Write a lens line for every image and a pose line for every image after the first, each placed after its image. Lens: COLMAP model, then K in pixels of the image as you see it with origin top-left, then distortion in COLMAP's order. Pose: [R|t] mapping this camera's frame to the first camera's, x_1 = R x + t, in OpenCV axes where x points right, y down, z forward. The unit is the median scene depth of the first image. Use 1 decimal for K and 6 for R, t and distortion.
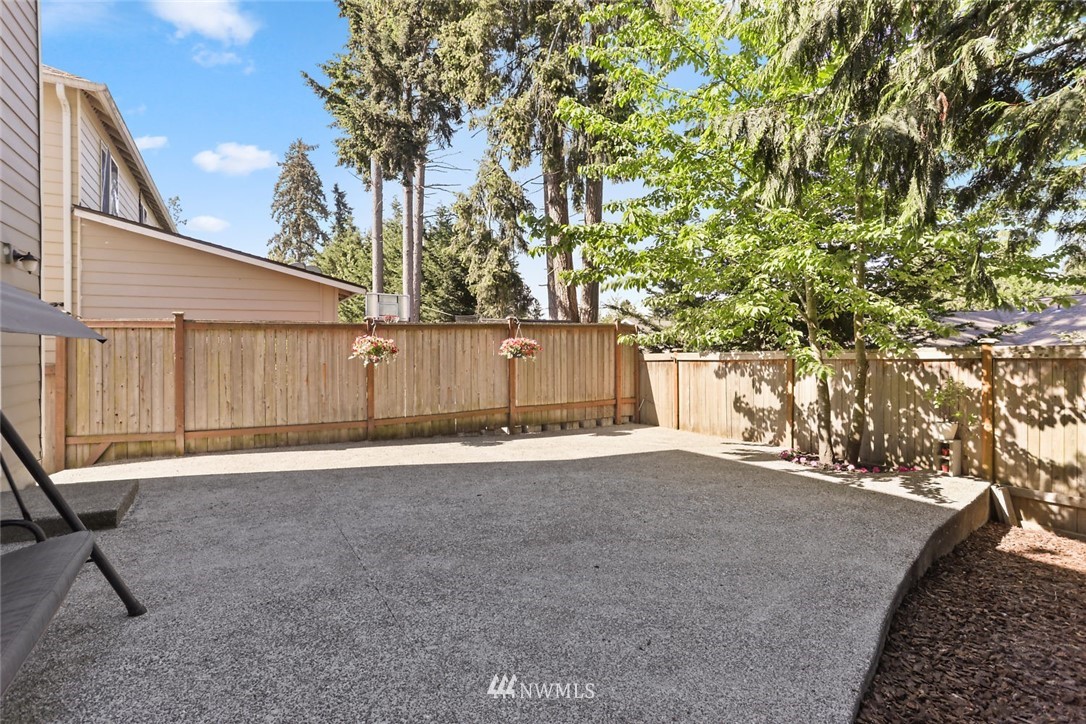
lens RADIAL K [[541.9, 0, 544.8], [0, 541.9, 352.1], [0, 0, 1]] dist [-0.026044, 0.015757]
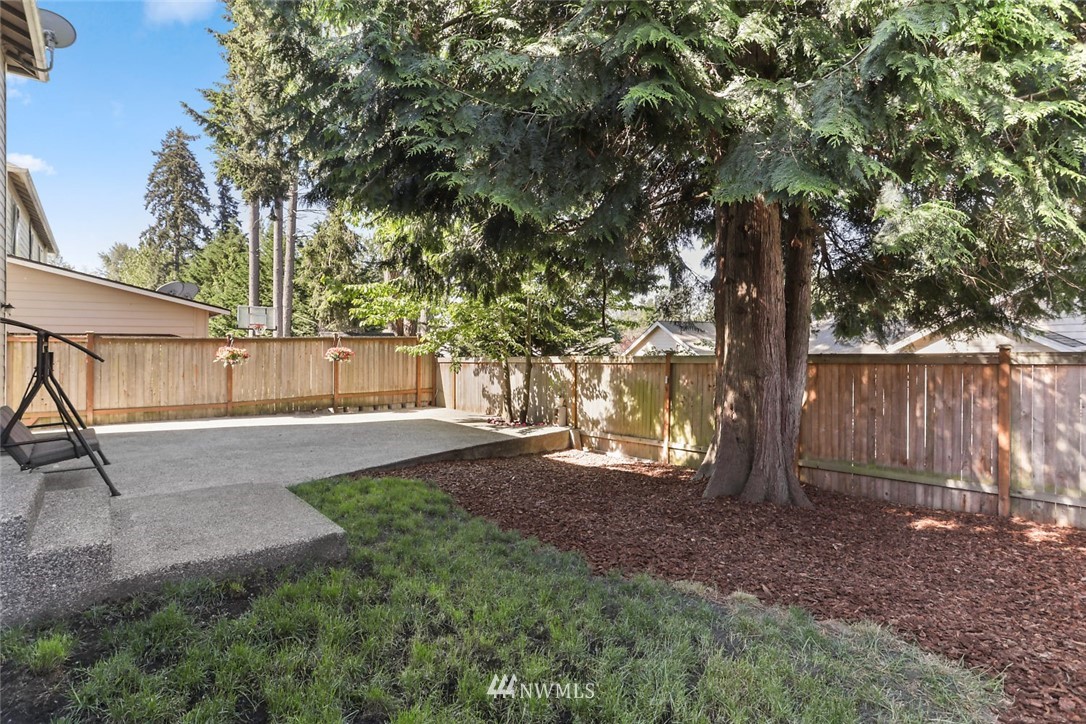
lens RADIAL K [[541.9, 0, 550.3], [0, 541.9, 350.8], [0, 0, 1]] dist [-0.026044, 0.015757]
pose [[0.983658, 0.008470, 0.179849, 0.267128], [-0.008644, 0.999963, 0.000184, -0.024471], [-0.179841, -0.001736, 0.983694, -0.592504]]
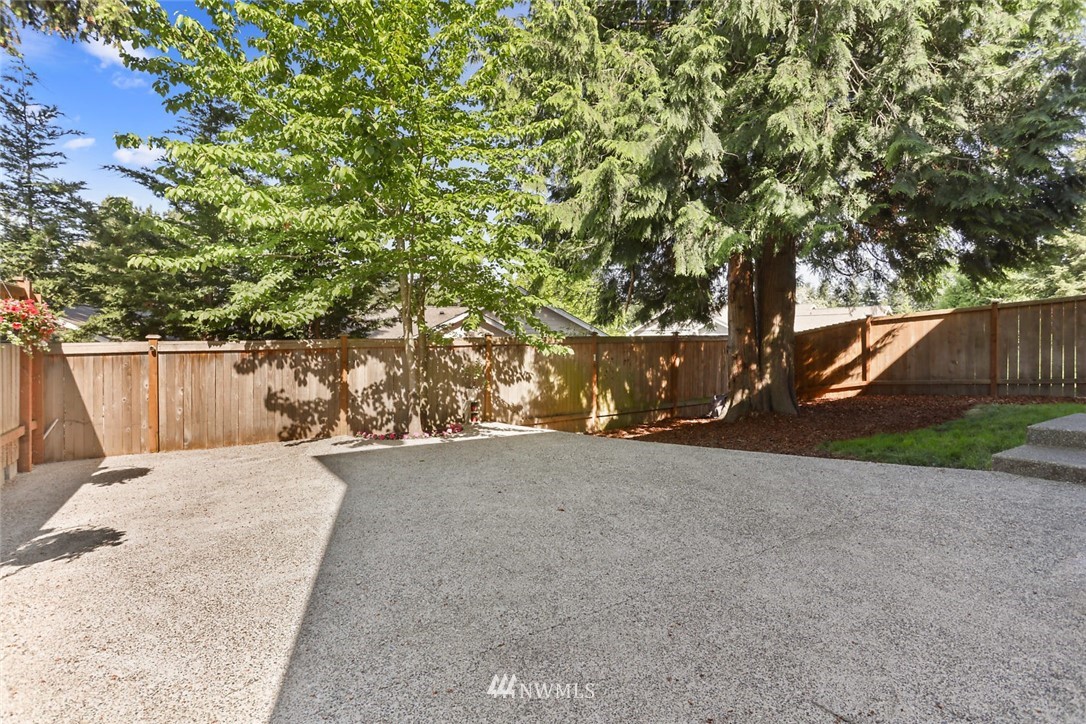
lens RADIAL K [[541.9, 0, 544.1], [0, 541.9, 355.7], [0, 0, 1]] dist [-0.026044, 0.015757]
pose [[-0.051595, -0.018664, 0.998494, -0.526682], [-0.000096, 0.999825, 0.018684, 0.008267], [-0.998668, 0.000868, -0.051588, 0.620813]]
